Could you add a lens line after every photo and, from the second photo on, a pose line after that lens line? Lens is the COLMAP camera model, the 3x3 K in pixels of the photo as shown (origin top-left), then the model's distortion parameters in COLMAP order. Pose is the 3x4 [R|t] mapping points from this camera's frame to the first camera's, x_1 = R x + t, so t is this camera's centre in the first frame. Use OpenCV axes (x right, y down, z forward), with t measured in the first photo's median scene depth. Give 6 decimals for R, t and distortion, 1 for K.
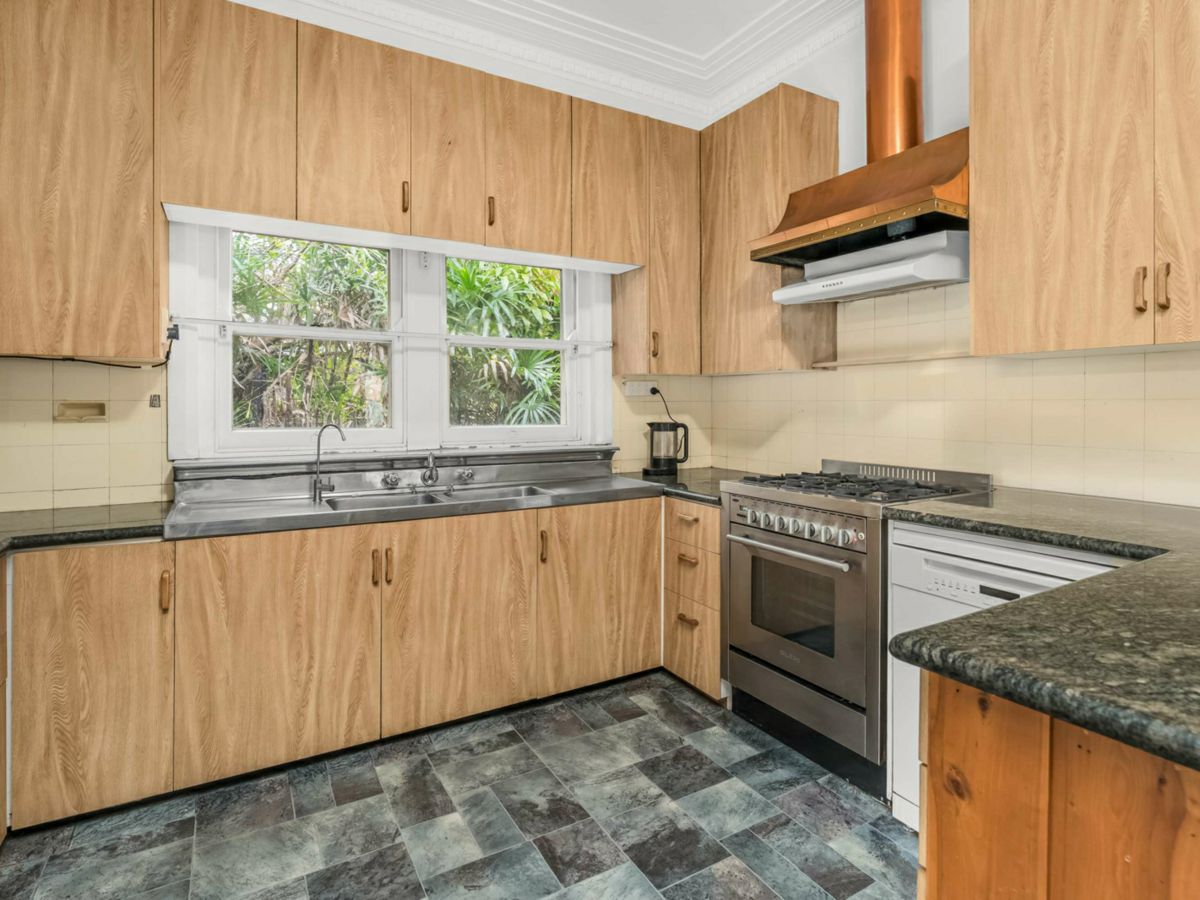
lens RADIAL K [[630.8, 0, 594.1], [0, 630.8, 406.0], [0, 0, 1]] dist [-0.004194, 0.001895]
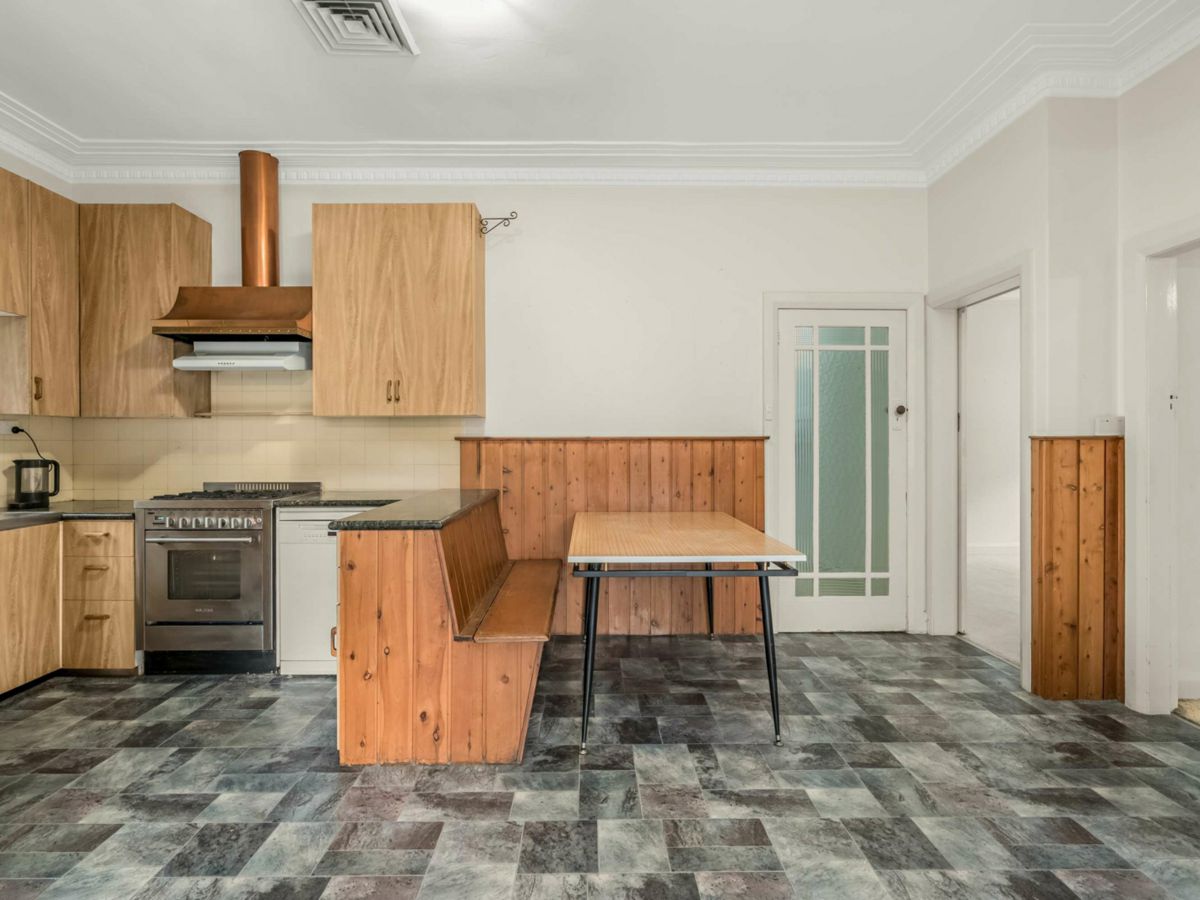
lens RADIAL K [[622.3, 0, 600.0], [0, 622.3, 450.0], [0, 0, 1]] dist [-0.002499, 0.001107]
pose [[0.483126, -0.006567, 0.875526, -0.443586], [0.003191, 0.999978, 0.005740, 0.008605], [-0.875545, 0.000021, 0.483136, -0.453053]]
